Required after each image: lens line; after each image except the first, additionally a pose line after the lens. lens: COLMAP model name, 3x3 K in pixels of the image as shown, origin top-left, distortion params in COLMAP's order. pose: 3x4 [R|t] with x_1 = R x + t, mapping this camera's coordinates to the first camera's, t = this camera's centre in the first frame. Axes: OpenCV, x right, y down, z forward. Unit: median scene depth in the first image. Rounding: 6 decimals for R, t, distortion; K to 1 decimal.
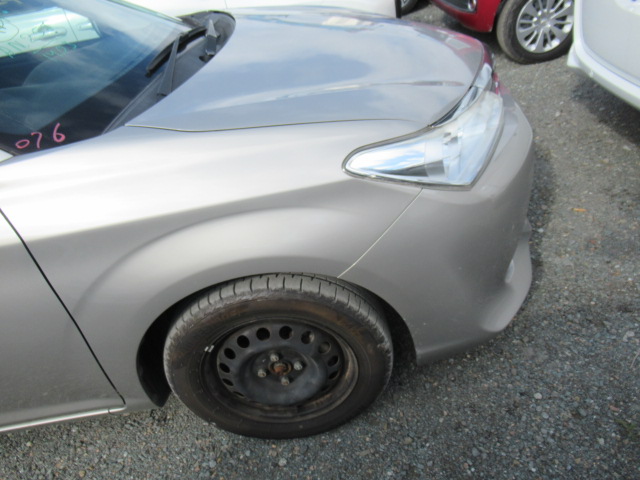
lens RADIAL K [[471.0, 0, 326.1], [0, 471.0, 241.7], [0, 0, 1]] dist [-0.004480, 0.002376]
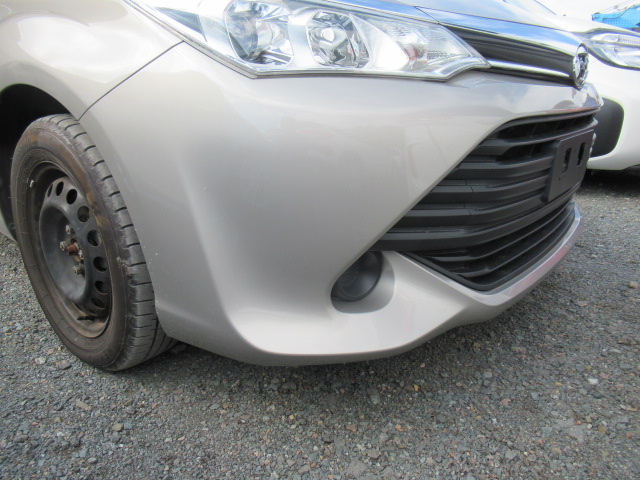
lens RADIAL K [[471.0, 0, 319.0], [0, 471.0, 241.0], [0, 0, 1]] dist [-0.004480, 0.002376]
pose [[0.715580, 0.414562, -0.562213, 0.657880], [-0.531015, 0.845751, -0.052237, 0.055335], [0.453837, 0.335923, 0.825341, 0.438102]]
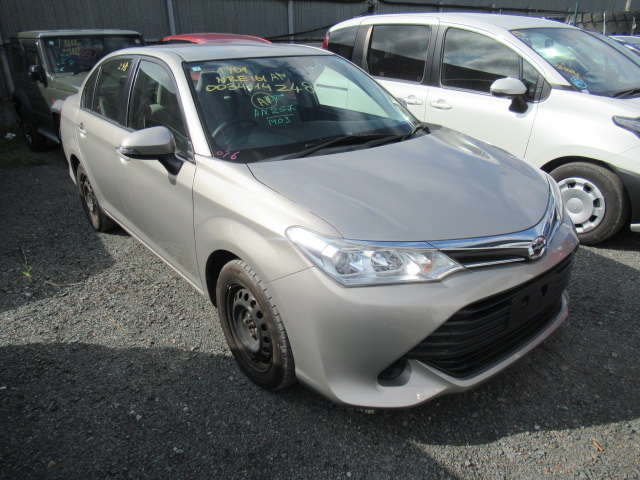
lens RADIAL K [[471.0, 0, 324.8], [0, 471.0, 246.2], [0, 0, 1]] dist [-0.004480, 0.002376]
pose [[0.572513, 0.493307, -0.654887, 0.925789], [-0.562439, 0.817475, 0.124086, -0.288922], [0.596566, 0.297294, 0.745470, -0.159492]]
